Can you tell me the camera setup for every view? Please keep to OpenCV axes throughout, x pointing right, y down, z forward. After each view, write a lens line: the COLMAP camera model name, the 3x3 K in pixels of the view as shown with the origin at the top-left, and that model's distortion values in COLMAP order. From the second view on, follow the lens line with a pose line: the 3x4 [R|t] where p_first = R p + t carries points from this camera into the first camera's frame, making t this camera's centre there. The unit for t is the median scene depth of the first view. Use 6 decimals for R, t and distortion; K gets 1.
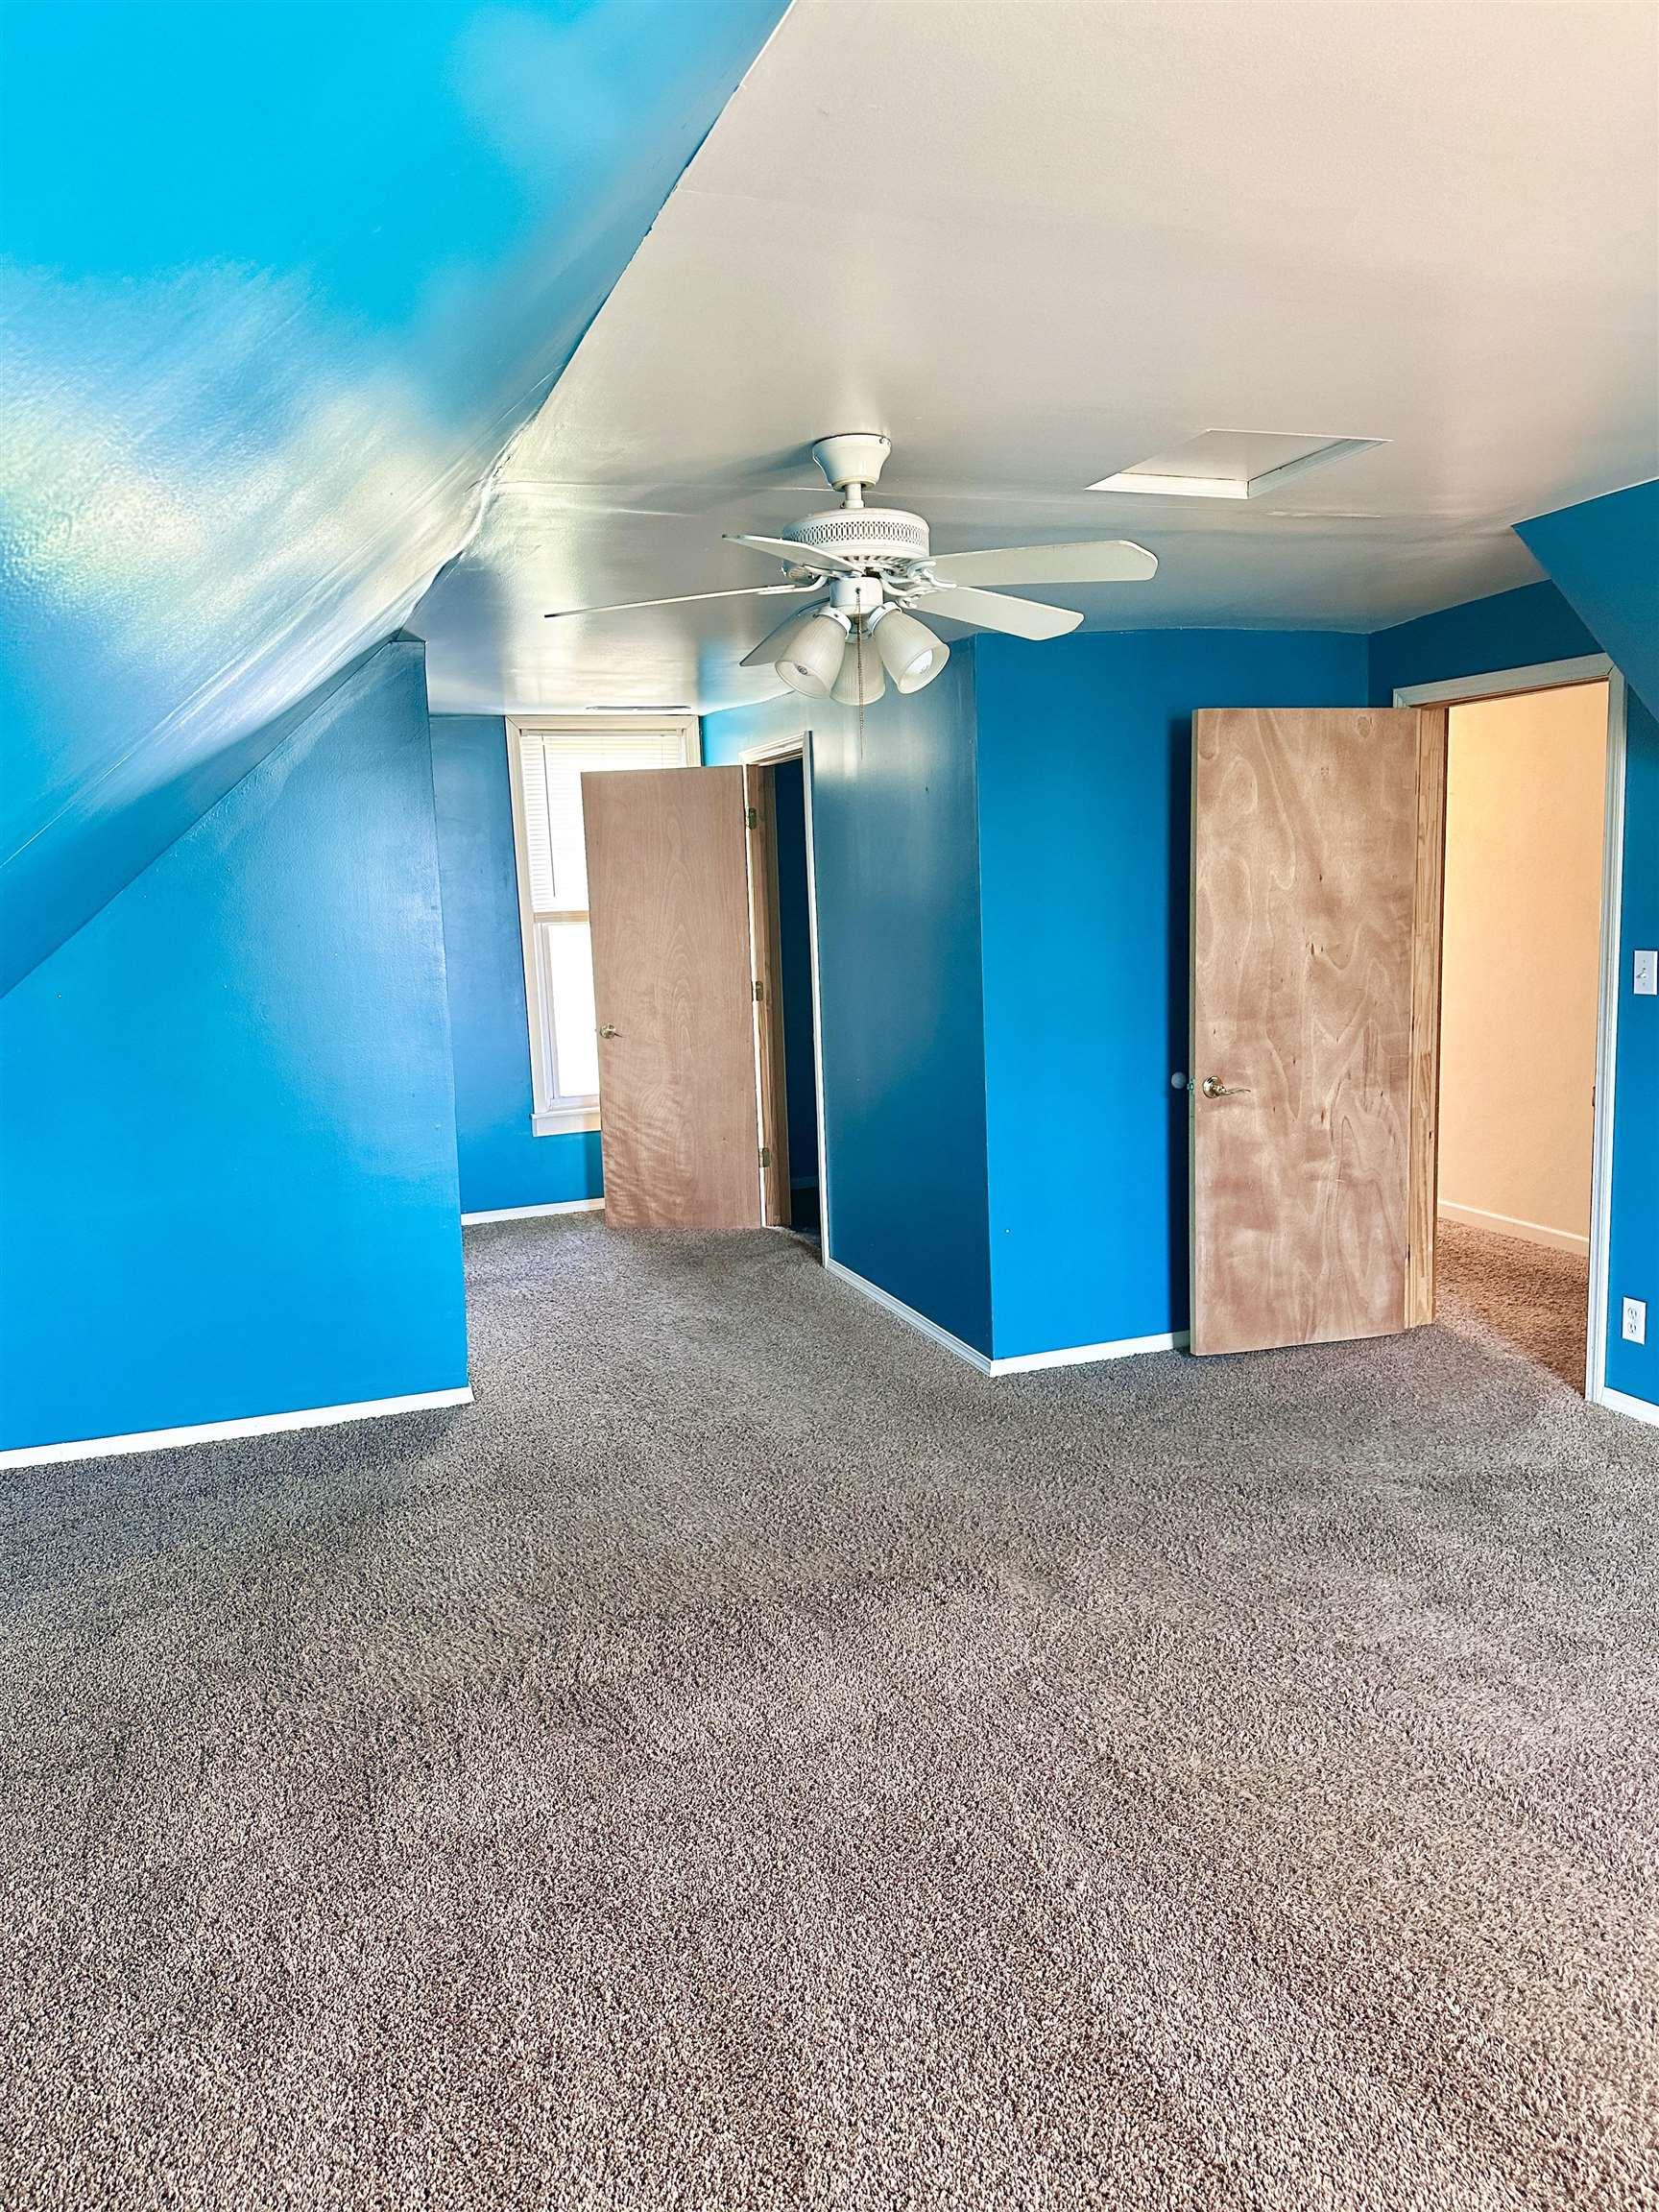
lens RADIAL K [[1564.9, 0, 824.1], [0, 1564.9, 1089.3], [0, 0, 1]] dist [0.184773, -0.309023]
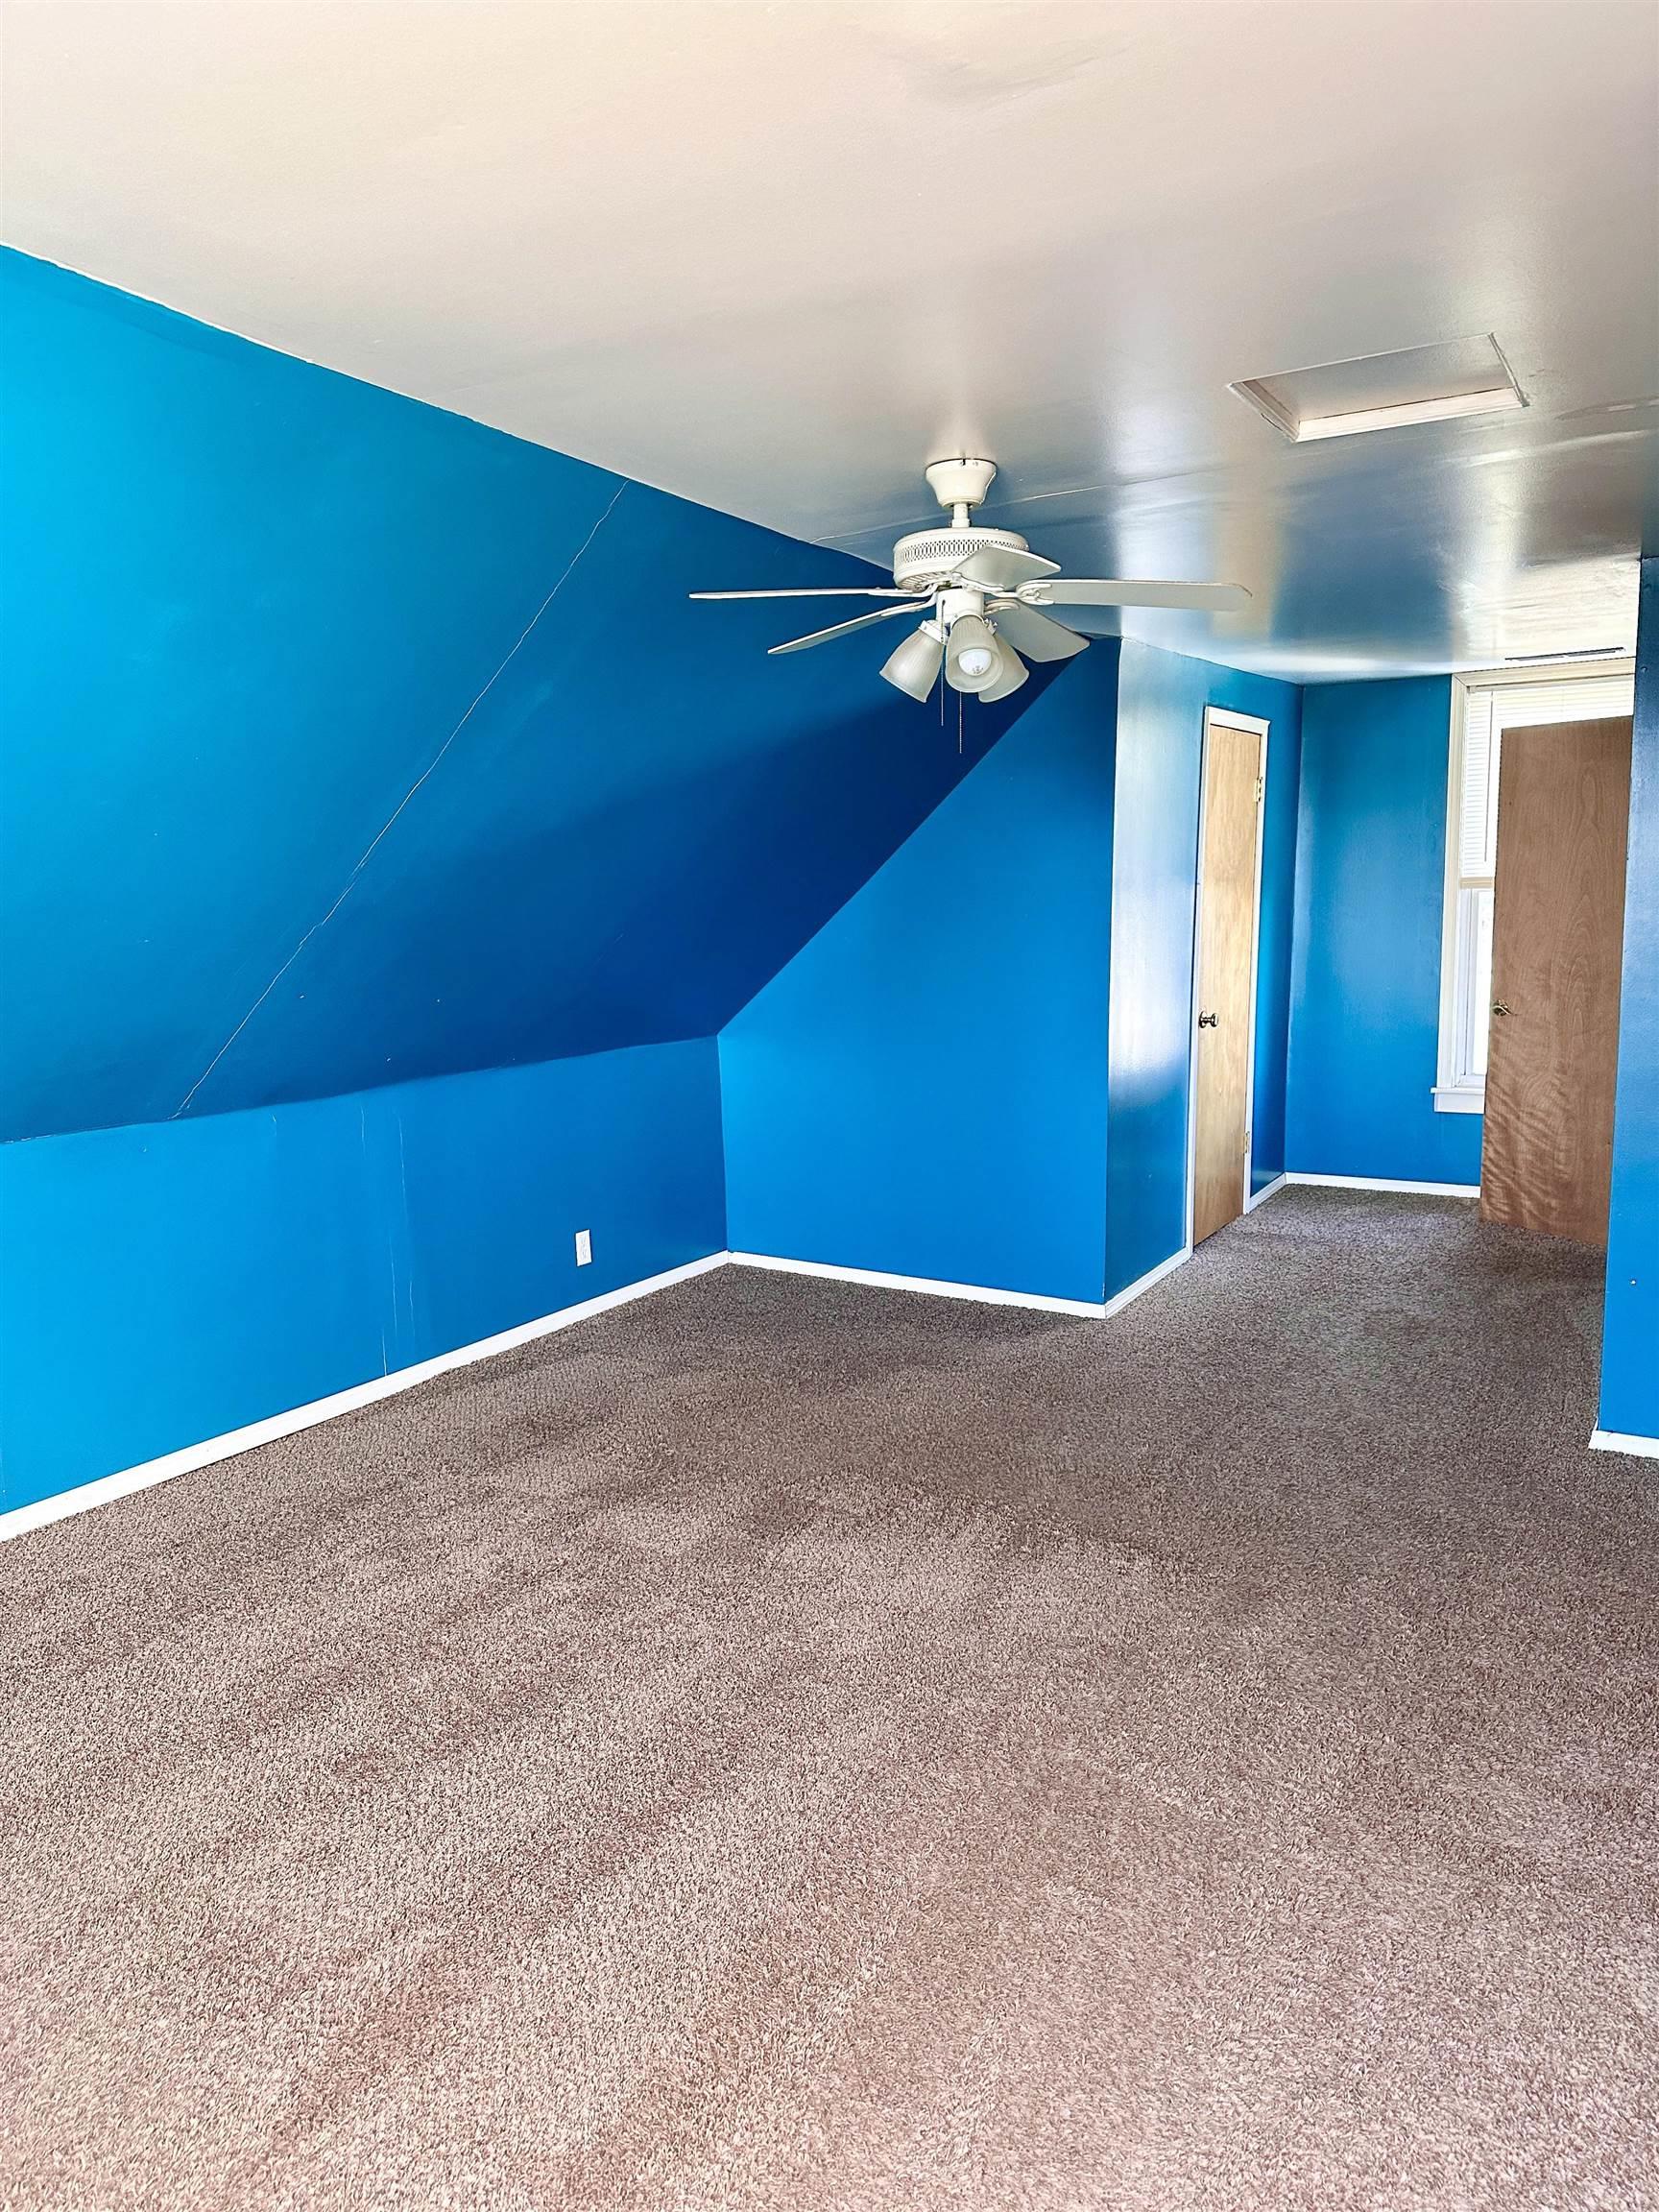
lens RADIAL K [[1564.9, 0, 824.1], [0, 1564.9, 1089.3], [0, 0, 1]] dist [0.184773, -0.309023]
pose [[0.608386, 0.130591, -0.782824, 0.364430], [-0.107289, 0.990848, 0.081912, -0.024077], [0.786356, 0.034154, 0.616829, 0.106013]]
